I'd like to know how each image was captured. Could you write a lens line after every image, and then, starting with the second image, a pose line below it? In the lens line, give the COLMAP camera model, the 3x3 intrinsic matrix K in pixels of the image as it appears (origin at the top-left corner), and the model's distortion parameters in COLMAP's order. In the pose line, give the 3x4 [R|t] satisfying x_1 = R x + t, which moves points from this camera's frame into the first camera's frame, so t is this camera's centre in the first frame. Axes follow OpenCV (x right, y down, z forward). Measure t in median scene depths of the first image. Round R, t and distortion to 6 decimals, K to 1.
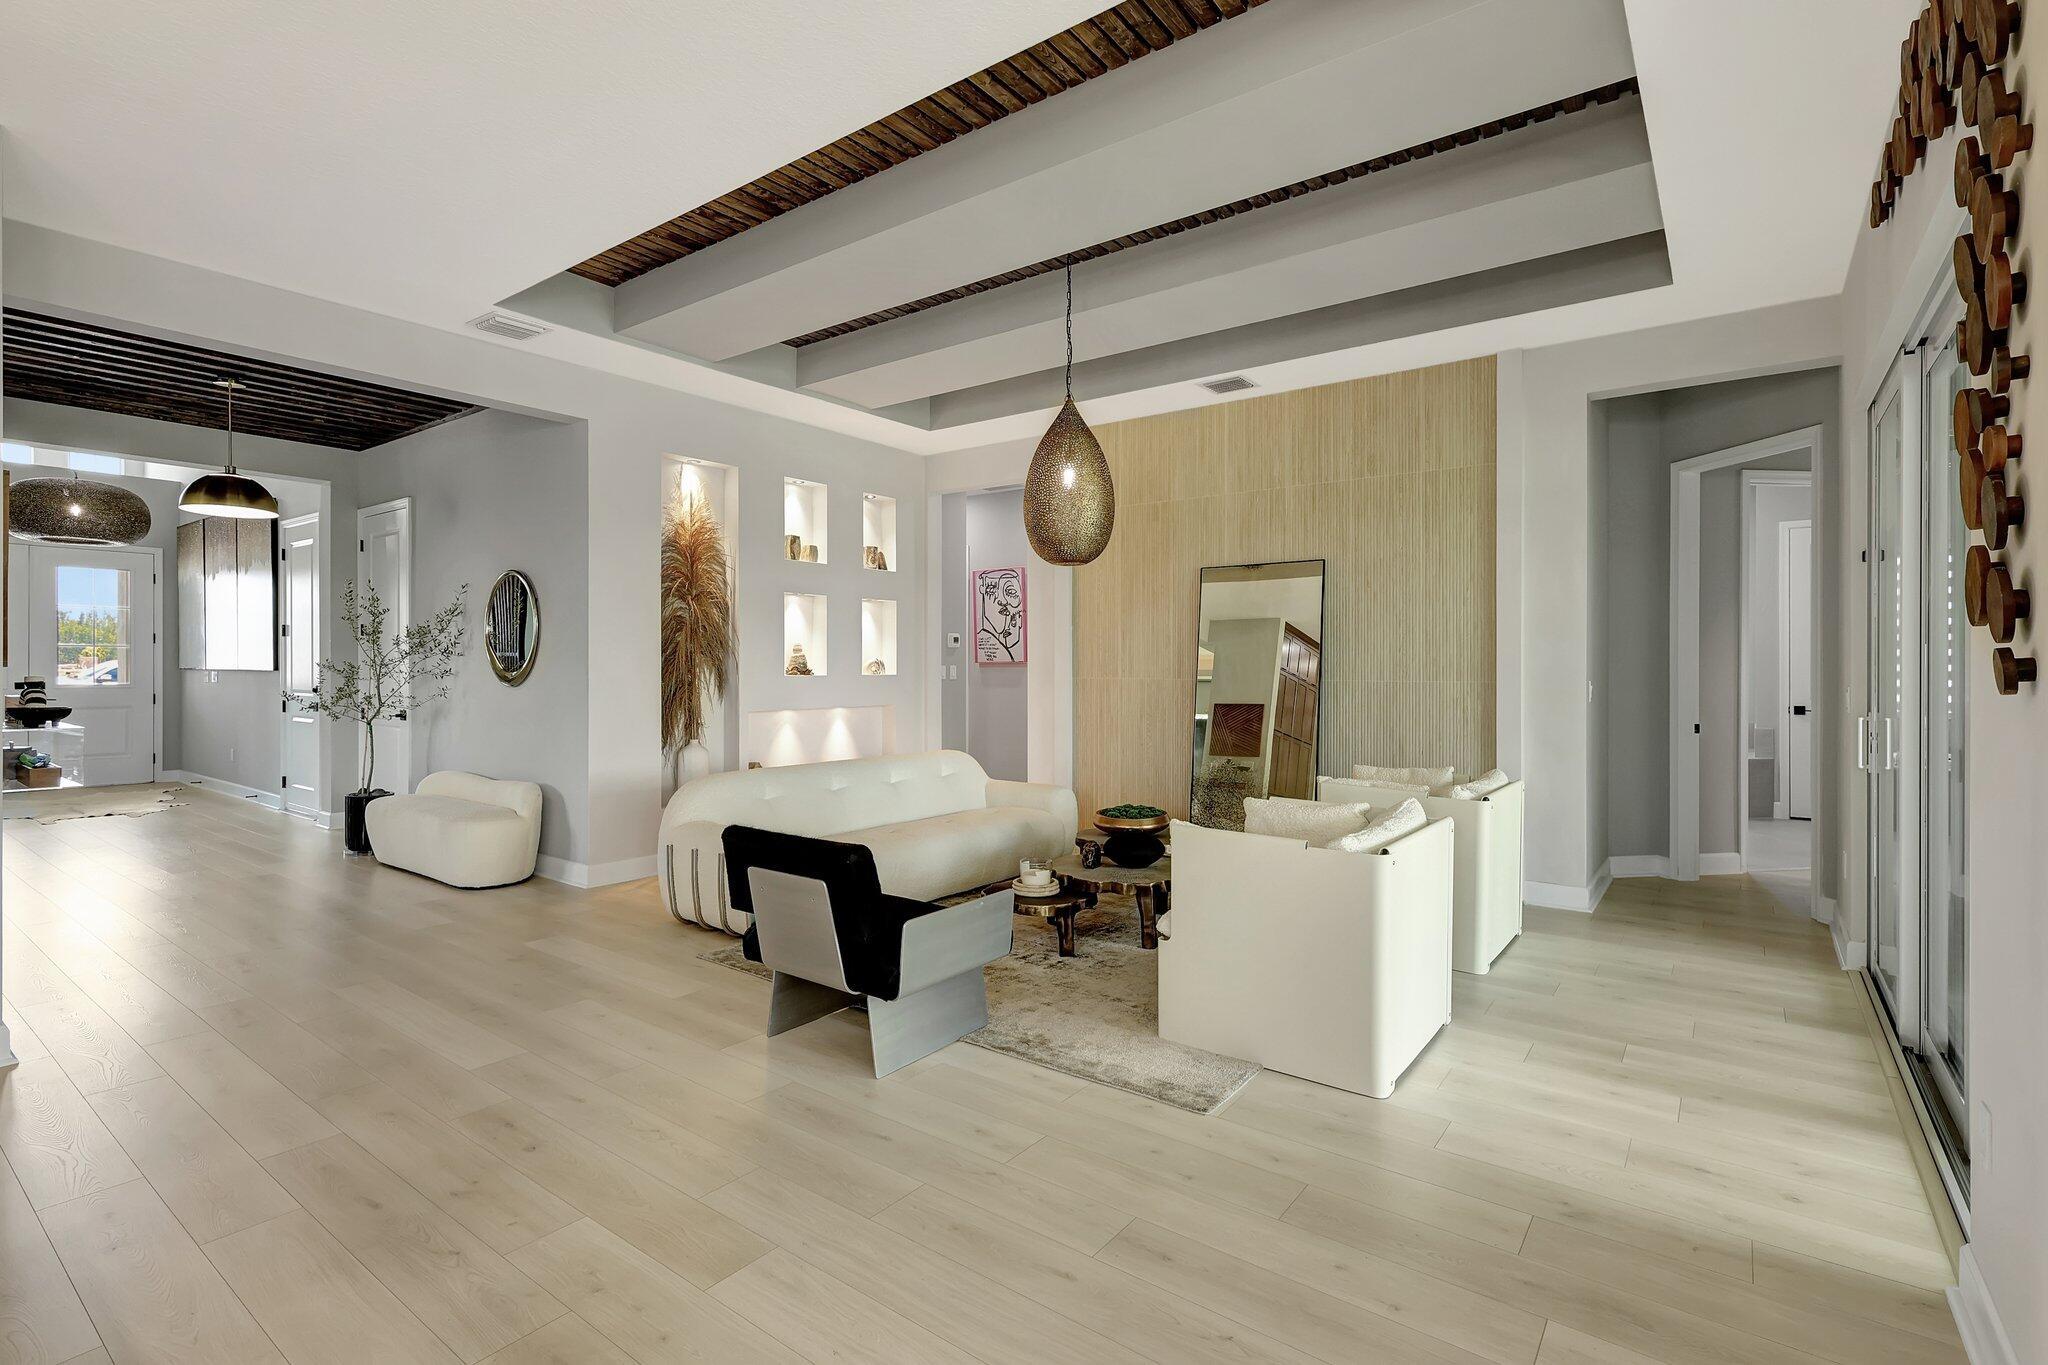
lens RADIAL K [[953.7, 0, 1026.2], [0, 953.7, 675.2], [0, 0, 1]] dist [-0.000489, 0.000609]
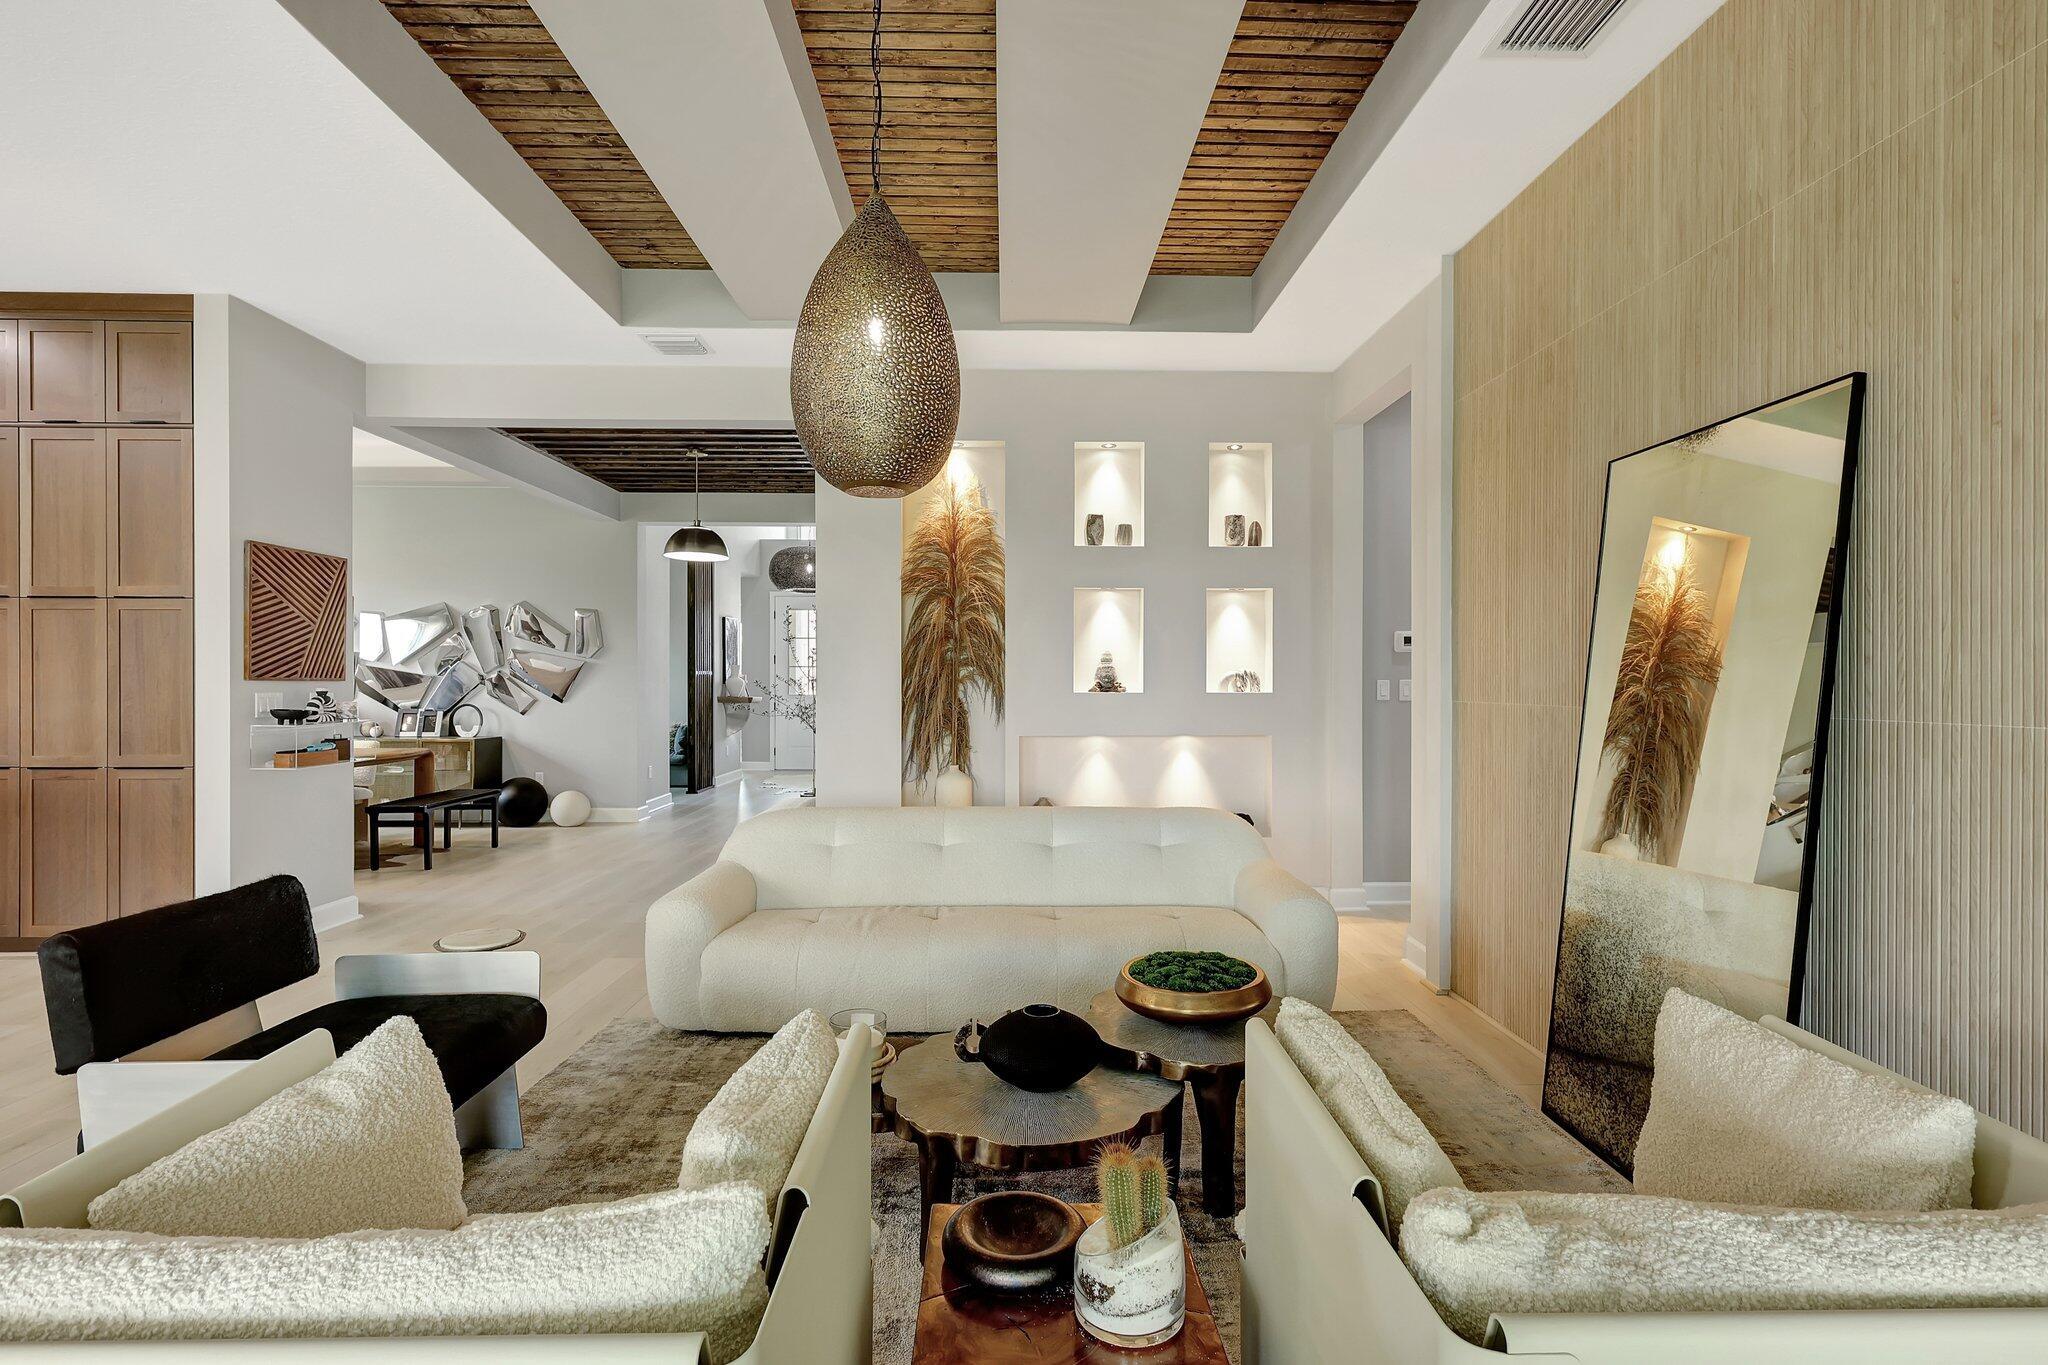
lens RADIAL K [[962.2, 0, 1024.0], [0, 962.2, 682.5], [0, 0, 1]] dist [0.001810, 0.000287]
pose [[0.618053, -0.000027, -0.786136, 0.342001], [-0.006981, 0.999960, -0.005523, -0.003388], [0.786105, 0.008901, 0.618028, 0.465455]]
